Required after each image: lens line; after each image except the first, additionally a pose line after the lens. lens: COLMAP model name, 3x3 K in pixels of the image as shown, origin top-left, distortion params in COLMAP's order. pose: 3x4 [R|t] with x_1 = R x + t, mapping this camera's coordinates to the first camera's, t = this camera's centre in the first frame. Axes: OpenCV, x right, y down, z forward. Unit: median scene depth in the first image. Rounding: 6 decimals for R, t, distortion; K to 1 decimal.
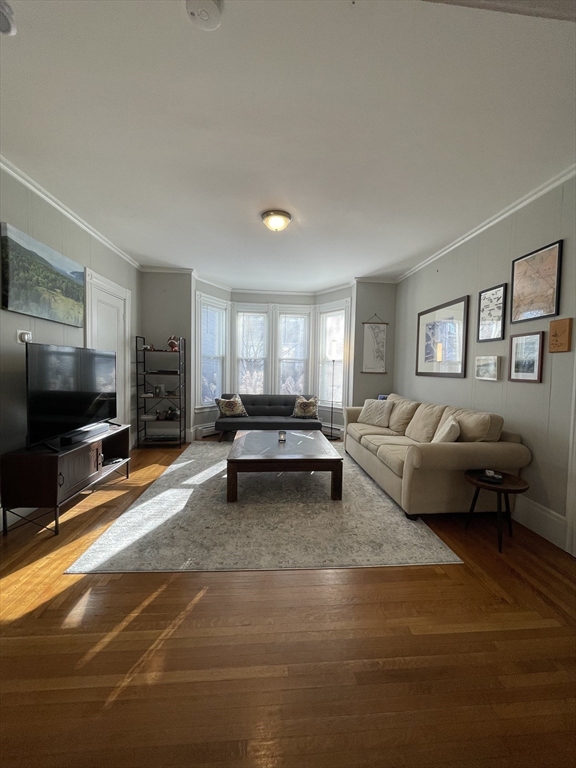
lens RADIAL K [[310.1, 0, 290.2], [0, 310.1, 383.4], [0, 0, 1]] dist [-0.002803, 0.000016]
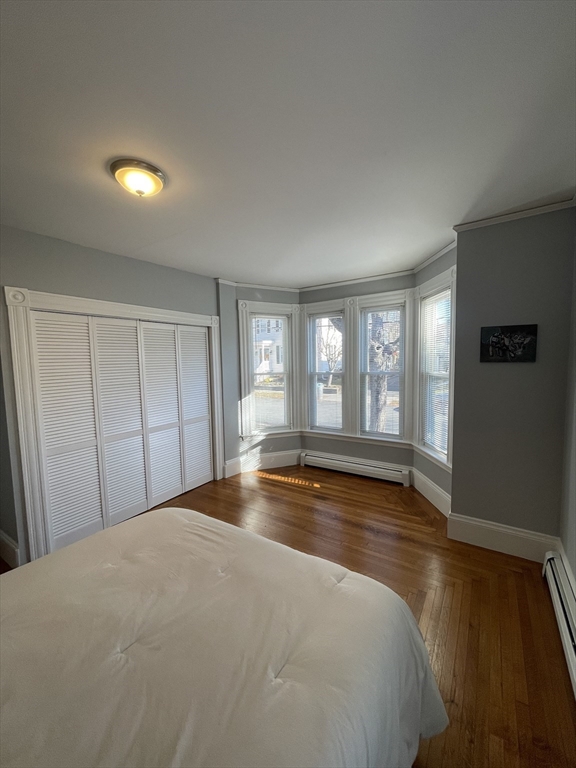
lens RADIAL K [[310.1, 0, 287.3], [0, 310.1, 384.9], [0, 0, 1]] dist [-0.002803, 0.000016]
pose [[0.785234, 0.009046, -0.619132, 0.367395], [0.008326, 0.999649, 0.025166, -0.109524], [0.619143, -0.024916, 0.784883, 0.501690]]
